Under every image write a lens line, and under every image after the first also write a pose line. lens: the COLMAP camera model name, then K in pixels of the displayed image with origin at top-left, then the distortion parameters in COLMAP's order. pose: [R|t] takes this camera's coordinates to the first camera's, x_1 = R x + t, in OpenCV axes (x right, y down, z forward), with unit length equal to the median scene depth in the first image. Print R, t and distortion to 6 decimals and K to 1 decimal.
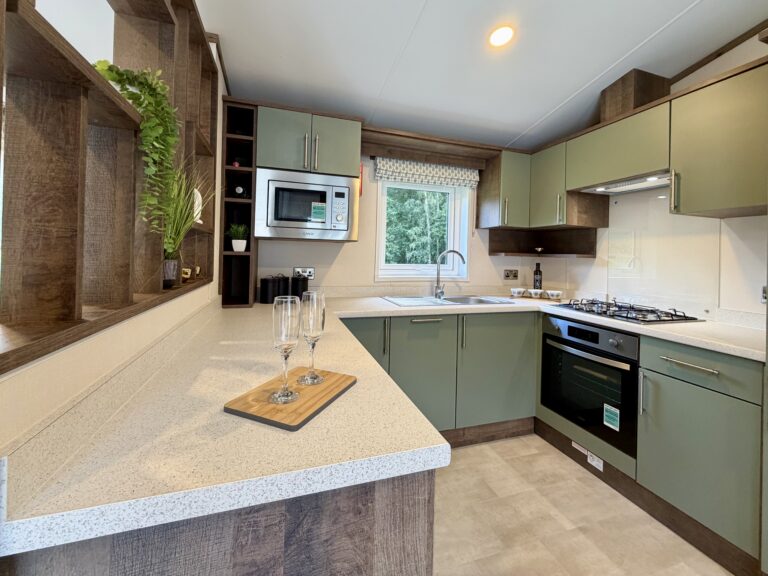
lens RADIAL K [[317.5, 0, 379.0], [0, 317.5, 253.4], [0, 0, 1]] dist [0.000154, 0.000047]
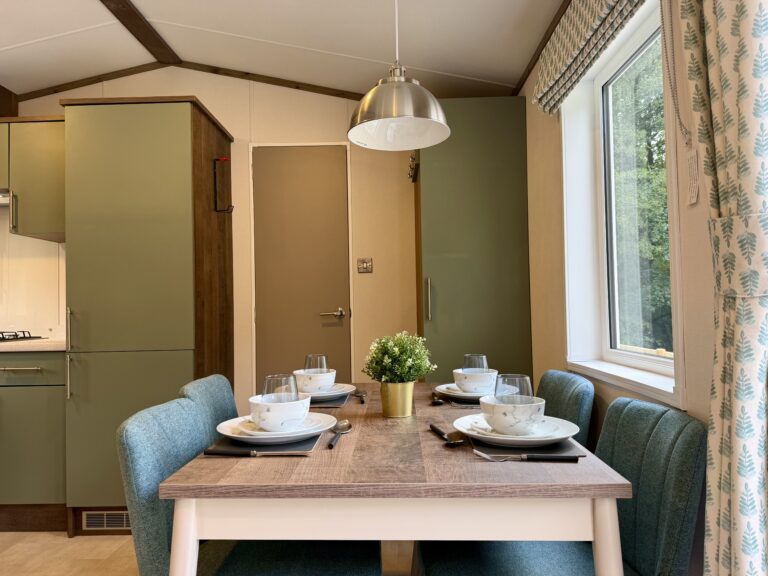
lens RADIAL K [[540.9, 0, 380.3], [0, 540.9, 288.4], [0, 0, 1]] dist [0.006360, -0.005855]
pose [[0.321784, 0.004274, 0.946803, -0.195086], [0.028924, 0.999479, -0.014342, 0.062590], [-0.946371, 0.032000, 0.321493, -0.379542]]
